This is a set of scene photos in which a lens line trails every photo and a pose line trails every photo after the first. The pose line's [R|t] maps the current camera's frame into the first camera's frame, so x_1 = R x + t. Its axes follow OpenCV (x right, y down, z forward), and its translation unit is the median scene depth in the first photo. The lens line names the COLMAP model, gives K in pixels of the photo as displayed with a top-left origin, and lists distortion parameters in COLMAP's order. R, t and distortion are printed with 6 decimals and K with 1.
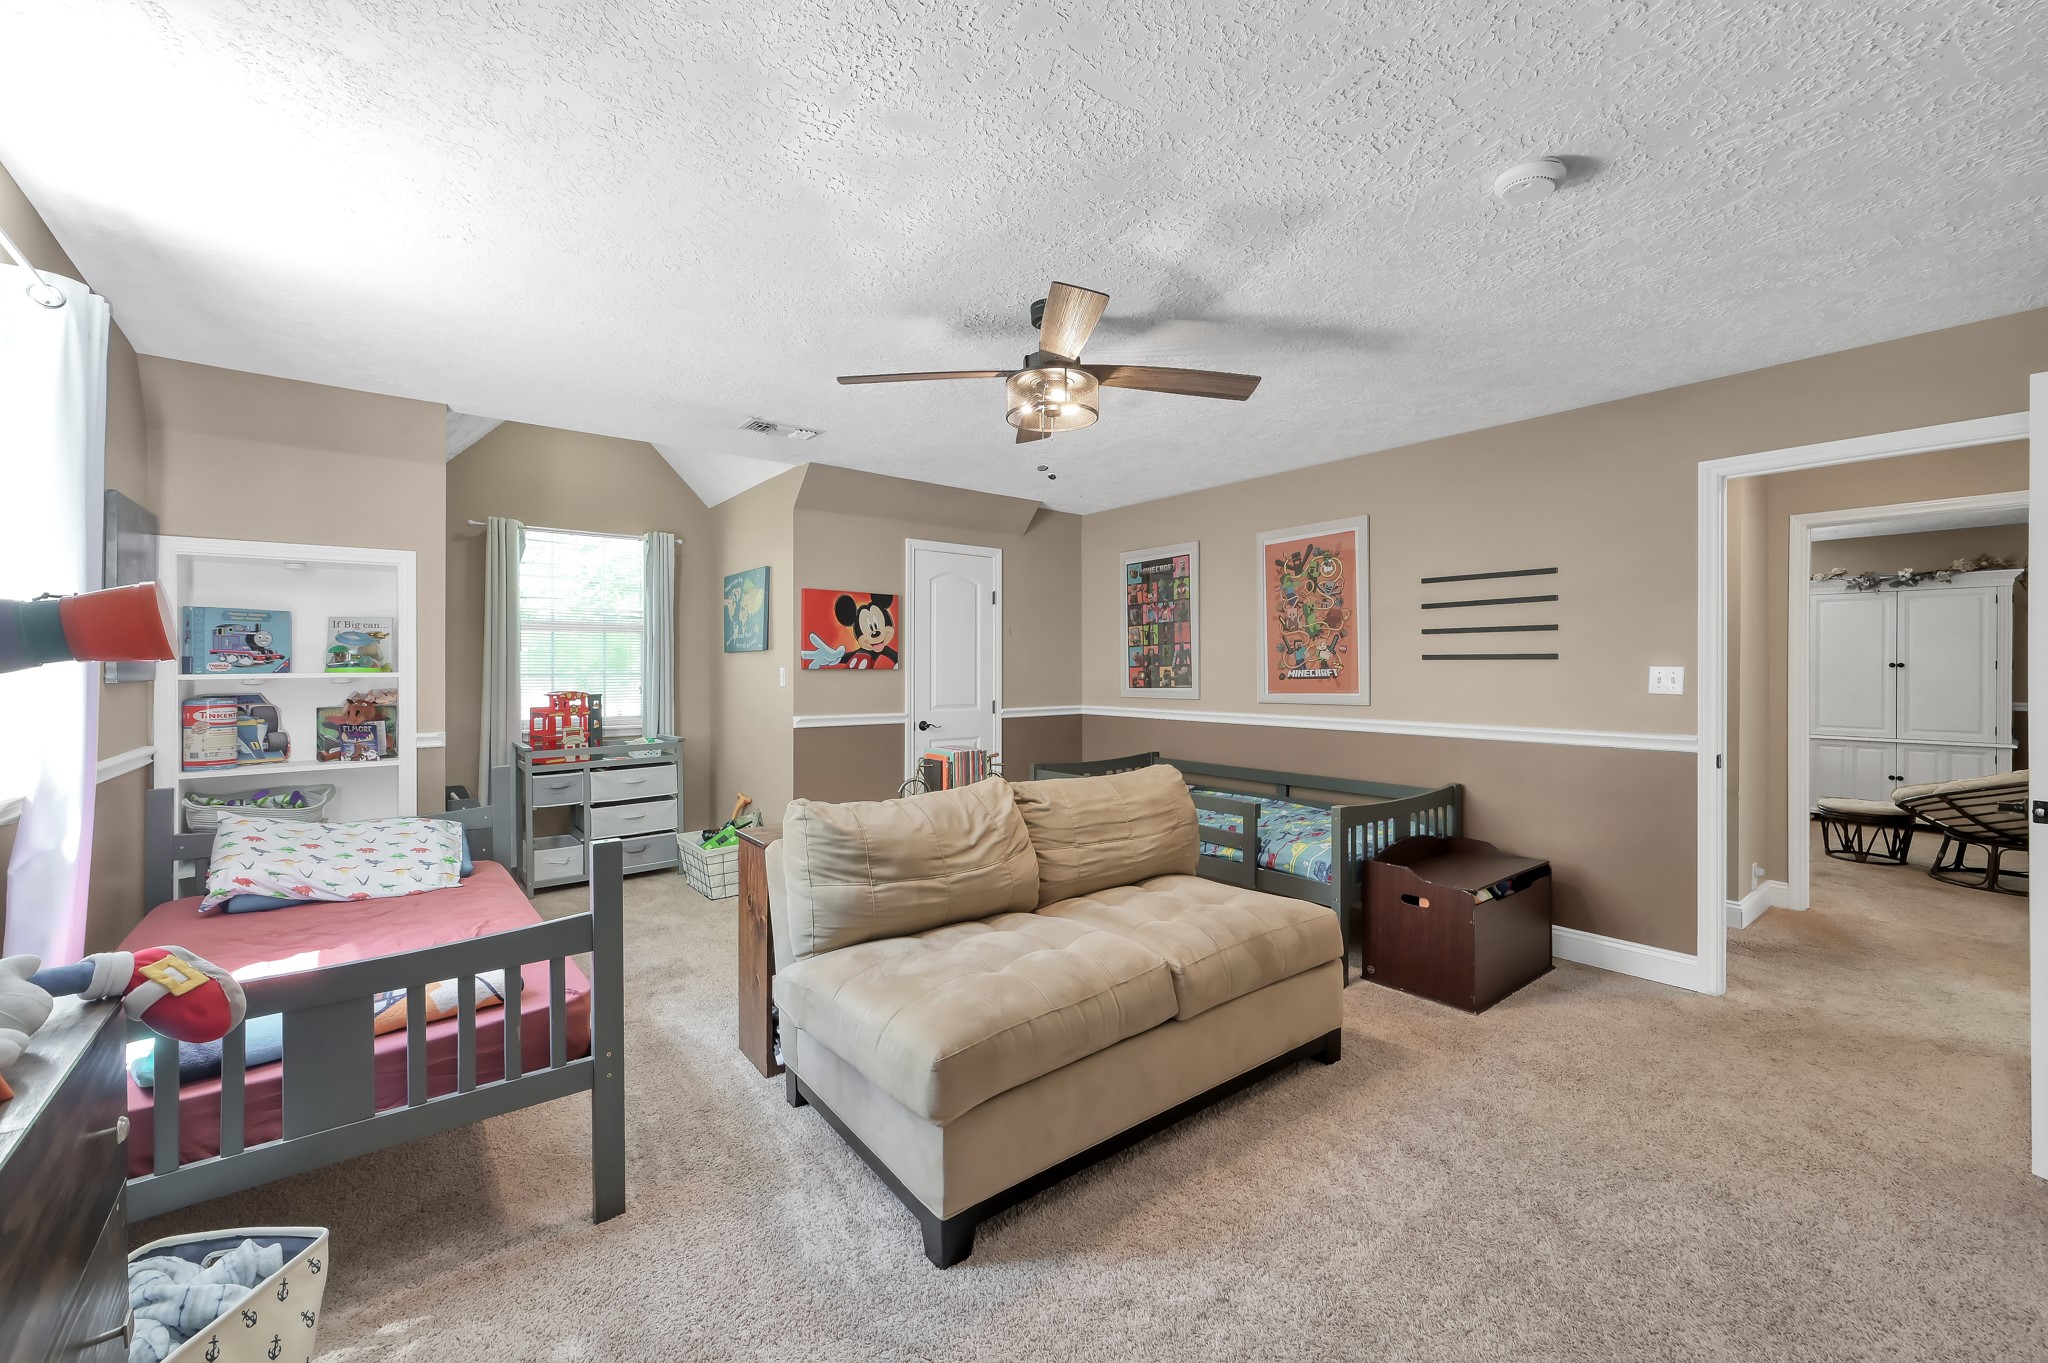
lens RADIAL K [[821.3, 0, 1015.1], [0, 821.3, 676.1], [0, 0, 1]] dist [0.002192, 0.000529]
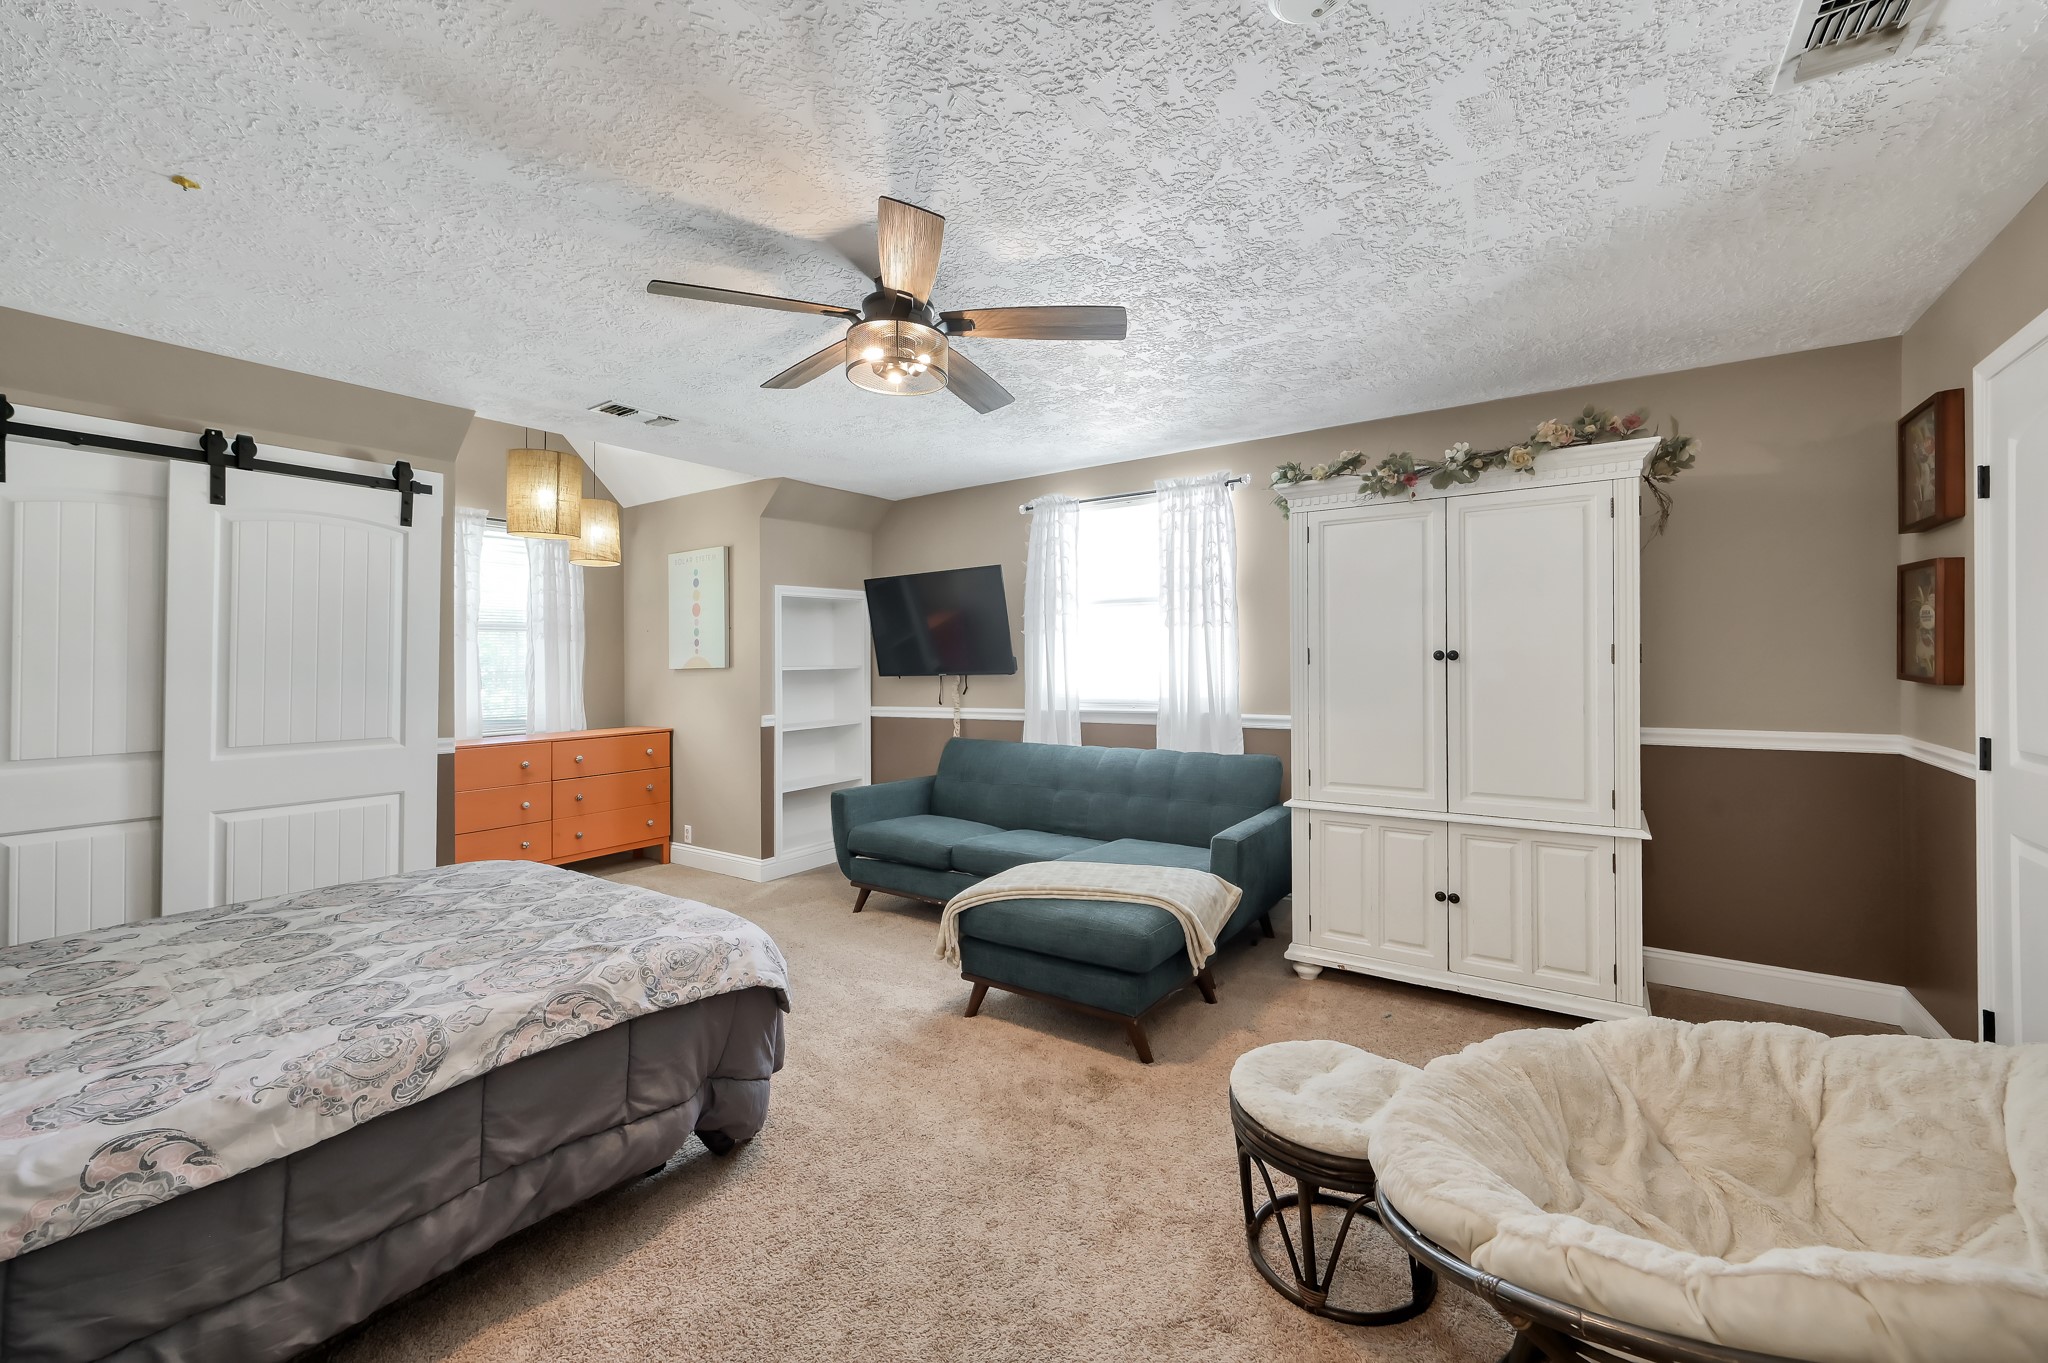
lens RADIAL K [[821.3, 0, 1034.1], [0, 821.3, 670.8], [0, 0, 1]] dist [0.002192, 0.000529]
pose [[0.958533, -0.003057, 0.284965, 0.720768], [0.005418, 0.999957, -0.007500, -0.002553], [-0.284930, 0.008733, 0.958509, 0.626721]]
